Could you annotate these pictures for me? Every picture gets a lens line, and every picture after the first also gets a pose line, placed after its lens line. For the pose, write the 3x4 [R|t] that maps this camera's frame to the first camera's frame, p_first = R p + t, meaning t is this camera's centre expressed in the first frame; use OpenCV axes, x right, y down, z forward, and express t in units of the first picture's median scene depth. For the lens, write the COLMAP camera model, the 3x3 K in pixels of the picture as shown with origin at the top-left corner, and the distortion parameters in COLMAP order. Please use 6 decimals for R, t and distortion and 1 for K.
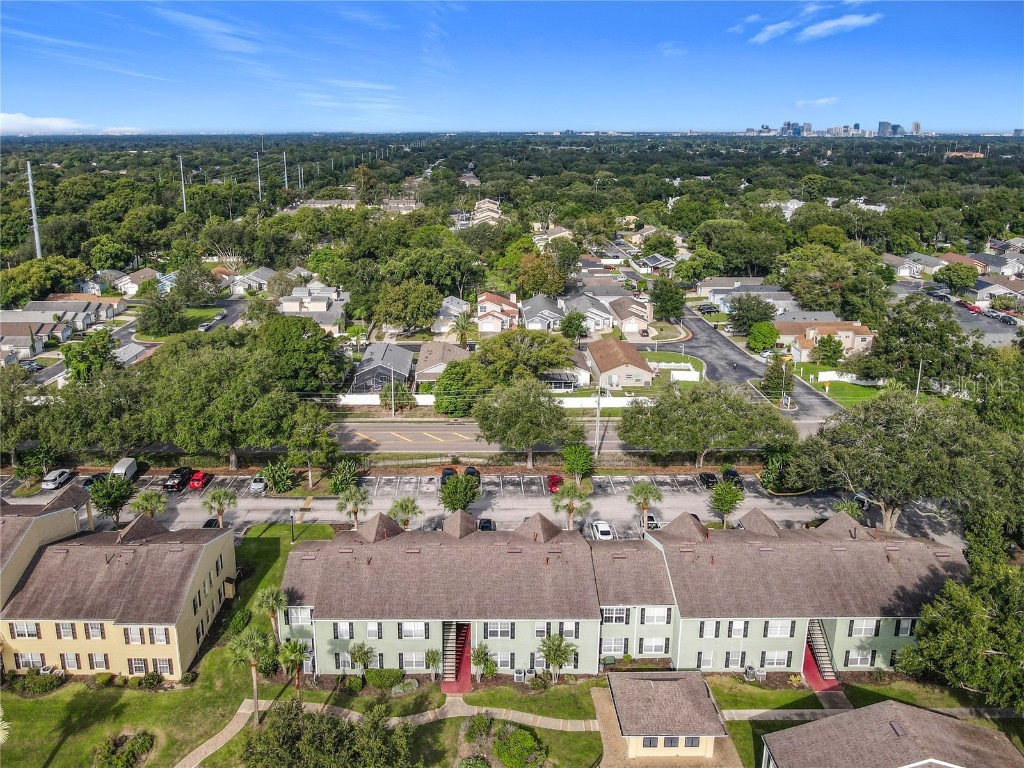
lens RADIAL K [[821.5, 0, 510.1], [0, 821.5, 351.3], [0, 0, 1]] dist [-0.020455, 0.009346]
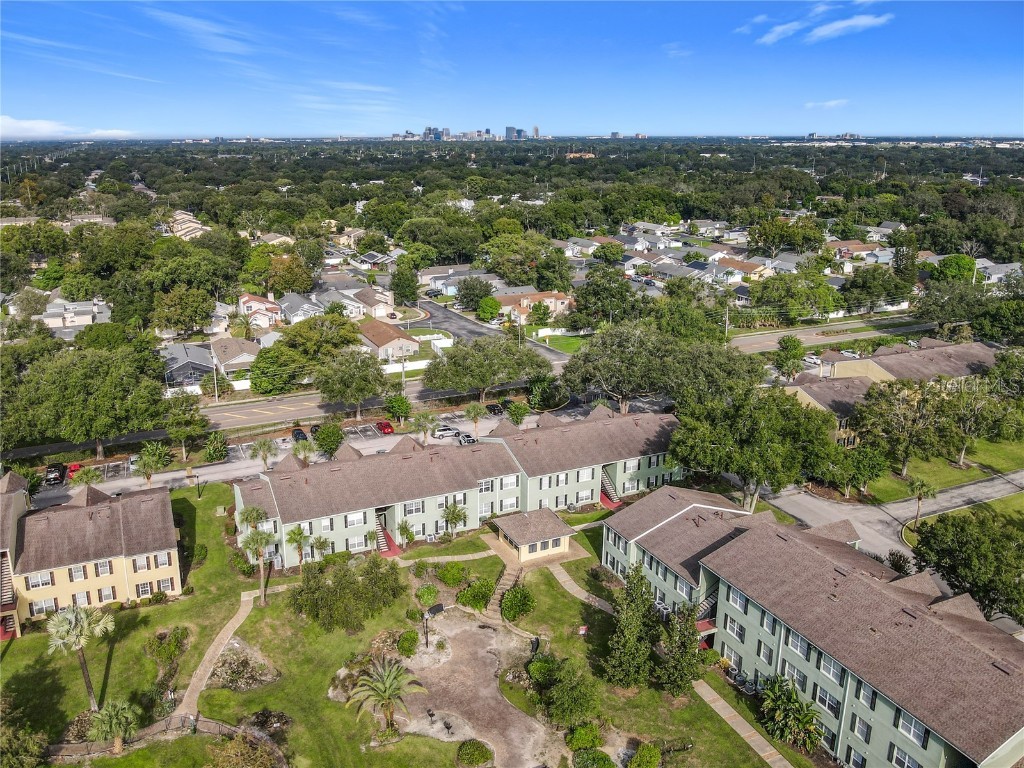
lens RADIAL K [[818.9, 0, 512.0], [0, 818.9, 384.0], [0, 0, 1]] dist [-0.013170, 0.005592]
pose [[0.907931, -0.127452, 0.399271, -0.255489], [0.114107, 0.991825, 0.057126, 0.042301], [-0.403288, -0.006307, 0.915051, -0.232376]]
